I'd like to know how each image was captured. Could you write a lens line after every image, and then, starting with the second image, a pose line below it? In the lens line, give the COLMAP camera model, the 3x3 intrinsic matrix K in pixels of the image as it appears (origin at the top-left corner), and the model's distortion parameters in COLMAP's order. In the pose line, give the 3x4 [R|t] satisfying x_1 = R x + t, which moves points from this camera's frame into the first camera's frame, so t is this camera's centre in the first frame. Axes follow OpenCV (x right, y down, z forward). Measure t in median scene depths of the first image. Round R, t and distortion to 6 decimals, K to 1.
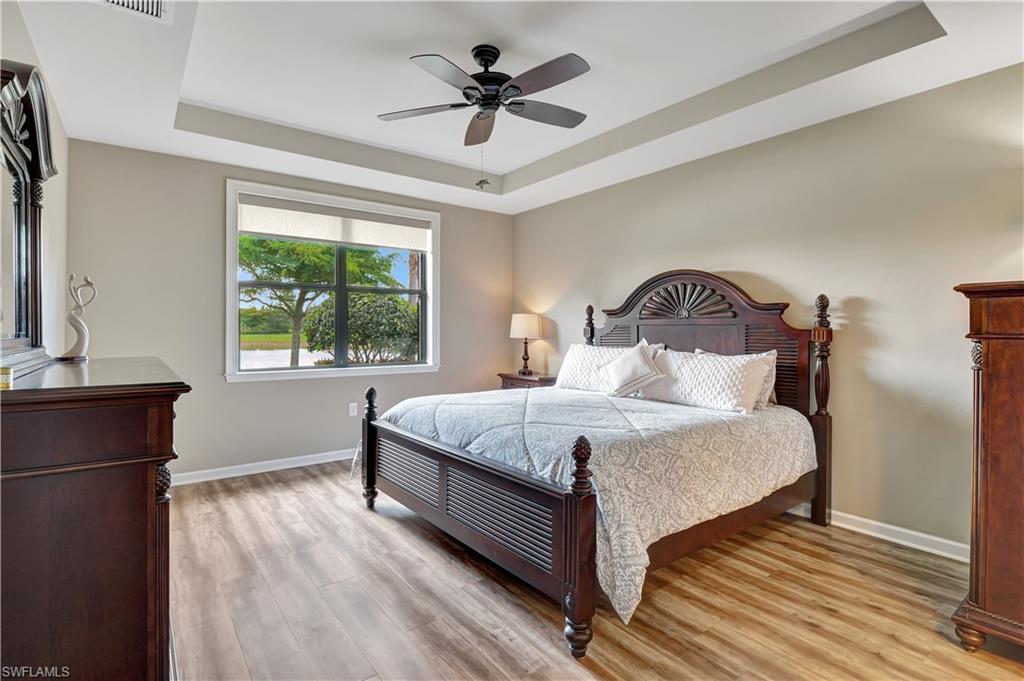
lens RADIAL K [[492.8, 0, 507.1], [0, 492.8, 334.8], [0, 0, 1]] dist [-0.014617, -0.000680]
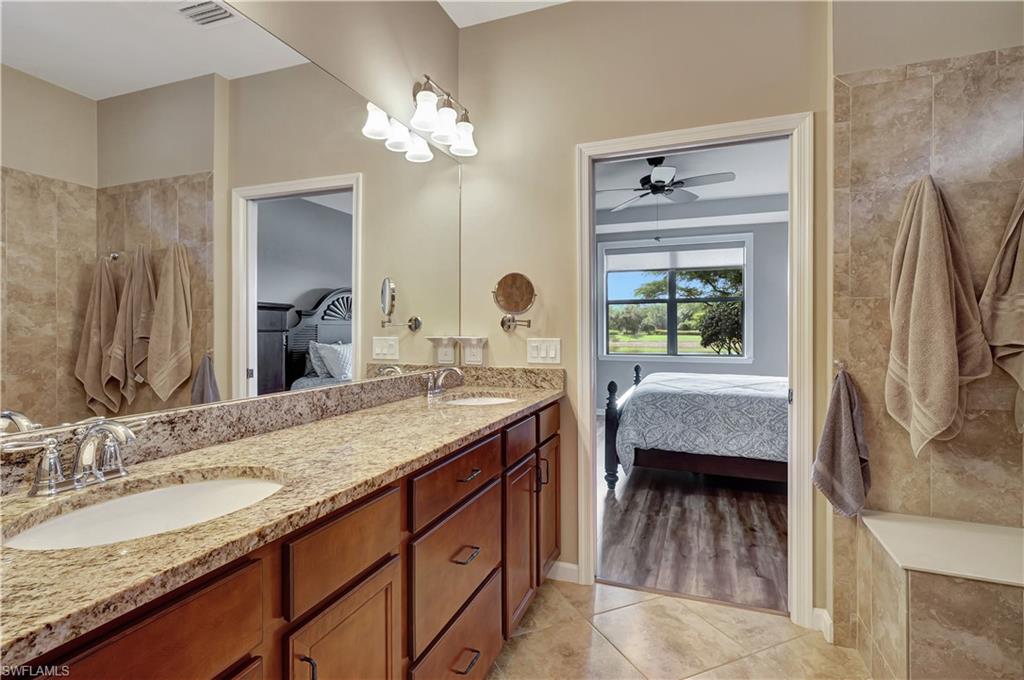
lens RADIAL K [[492.8, 0, 507.1], [0, 492.8, 334.3], [0, 0, 1]] dist [-0.014617, -0.000680]
pose [[0.528824, 0.002035, -0.848729, 1.326553], [-0.003147, 0.999995, 0.000437, 0.011365], [0.848726, 0.002440, 0.528827, -0.357201]]
